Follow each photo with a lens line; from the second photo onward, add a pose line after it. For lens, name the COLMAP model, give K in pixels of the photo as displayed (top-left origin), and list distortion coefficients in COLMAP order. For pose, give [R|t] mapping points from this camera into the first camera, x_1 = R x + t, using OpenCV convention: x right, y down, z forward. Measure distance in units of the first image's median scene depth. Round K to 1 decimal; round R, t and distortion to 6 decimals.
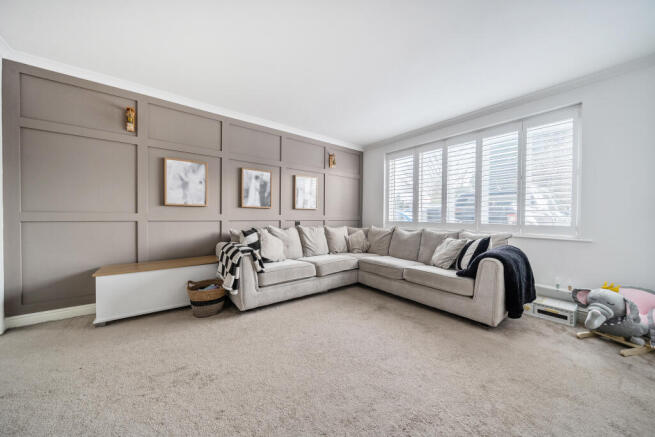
lens RADIAL K [[223.9, 0, 327.5], [0, 223.9, 218.5], [0, 0, 1]] dist [-0.000339, -0.000032]
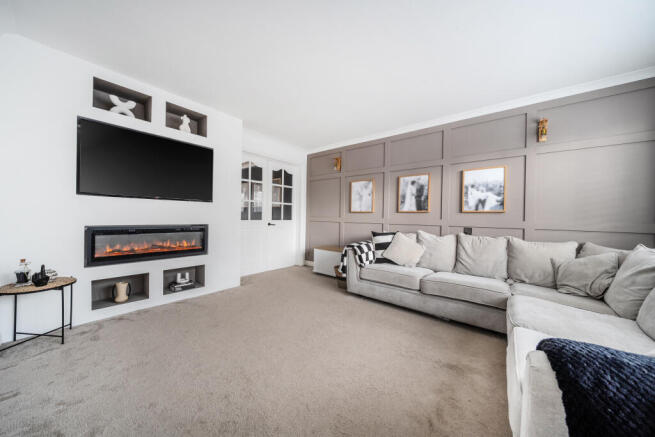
lens RADIAL K [[217.3, 0, 339.6], [0, 217.3, 222.2], [0, 0, 1]] dist [0.000146, 0.000015]
pose [[0.262866, 0.012525, -0.964751, 0.600158], [-0.031025, 0.999508, 0.004523, 0.004200], [0.964333, 0.028743, 0.263125, 0.447706]]
